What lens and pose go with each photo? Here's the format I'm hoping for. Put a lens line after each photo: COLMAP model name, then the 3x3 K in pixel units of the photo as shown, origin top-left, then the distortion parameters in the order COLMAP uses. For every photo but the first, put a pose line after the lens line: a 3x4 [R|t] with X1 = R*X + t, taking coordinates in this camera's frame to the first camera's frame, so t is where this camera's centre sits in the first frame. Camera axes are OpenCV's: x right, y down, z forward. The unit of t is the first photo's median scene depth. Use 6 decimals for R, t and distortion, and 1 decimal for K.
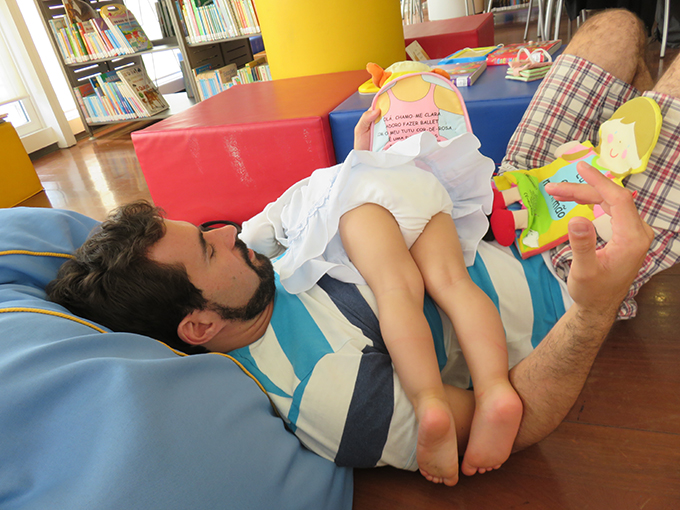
lens RADIAL K [[501.9, 0, 340.0], [0, 501.9, 255.0], [0, 0, 1]] dist [0.004736, 0.002159]
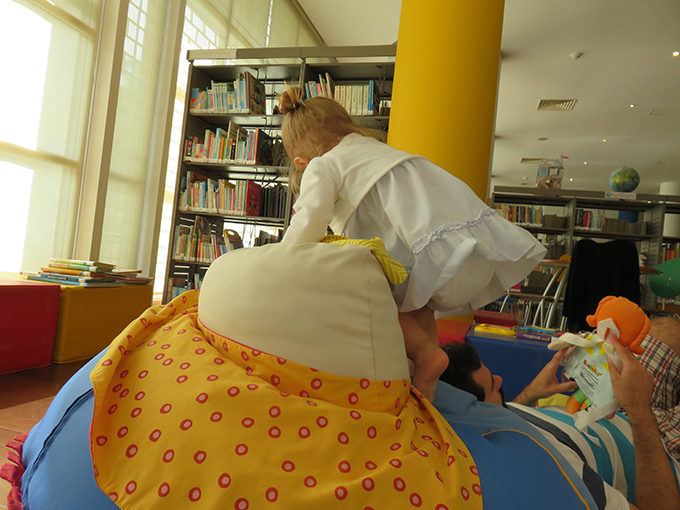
lens RADIAL K [[508.9, 0, 340.0], [0, 508.9, 255.0], [0, 0, 1]] dist [-0.006087, -0.007311]
pose [[0.961937, 0.272055, 0.025748, -0.629943], [-0.222837, 0.835454, -0.502355, 0.447541], [-0.158180, 0.477496, 0.864278, -0.404393]]
